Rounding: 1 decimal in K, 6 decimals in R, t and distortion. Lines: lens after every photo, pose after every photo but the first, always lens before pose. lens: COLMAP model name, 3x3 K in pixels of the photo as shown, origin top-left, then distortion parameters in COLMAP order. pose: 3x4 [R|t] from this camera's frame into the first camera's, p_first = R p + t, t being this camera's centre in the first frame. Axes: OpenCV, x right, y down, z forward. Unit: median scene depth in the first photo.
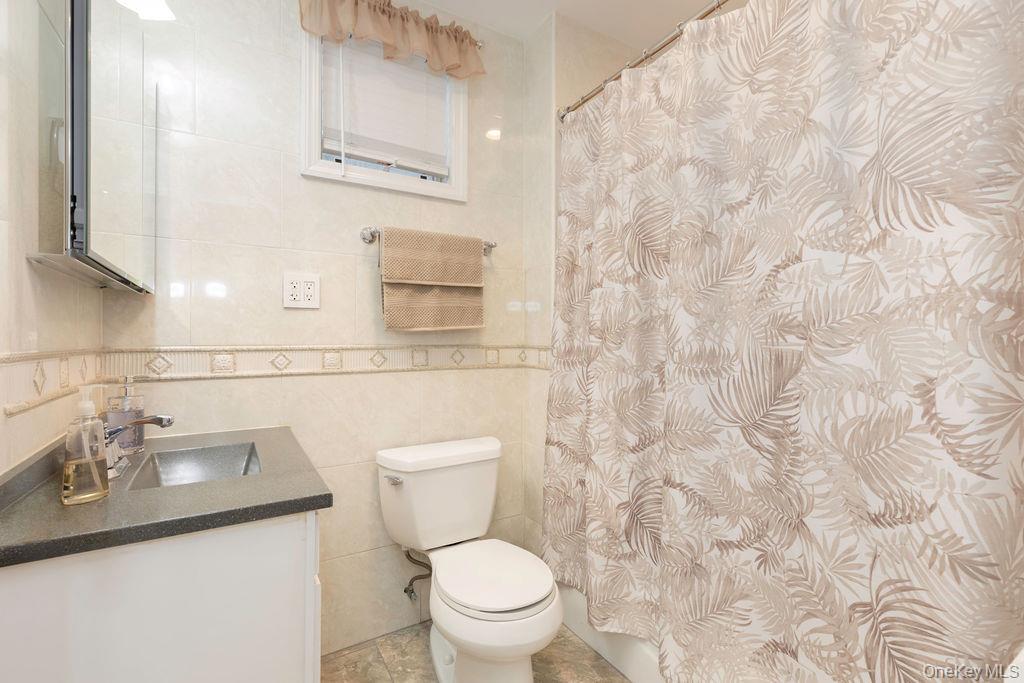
lens RADIAL K [[470.0, 0, 515.6], [0, 470.0, 338.9], [0, 0, 1]] dist [0.009341, 0.000017]
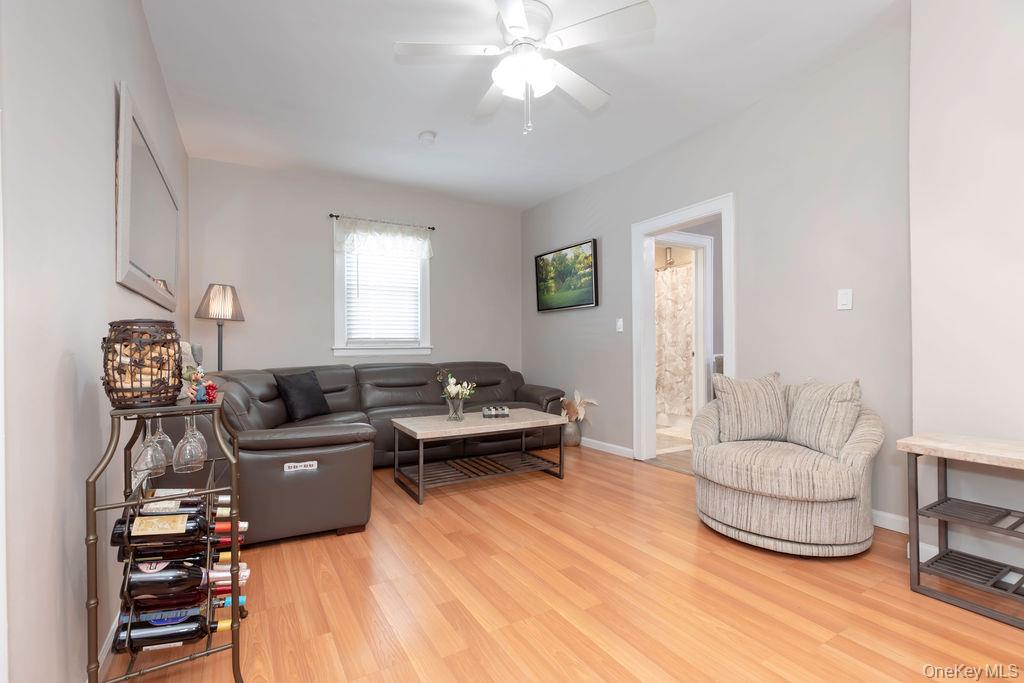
lens RADIAL K [[470.0, 0, 508.8], [0, 470.0, 343.8], [0, 0, 1]] dist [0.009341, 0.000017]
pose [[0.999794, -0.003965, -0.019927, -1.116387], [0.003859, 0.999978, -0.005364, 0.070651], [0.019948, 0.005286, 0.999787, -3.630091]]
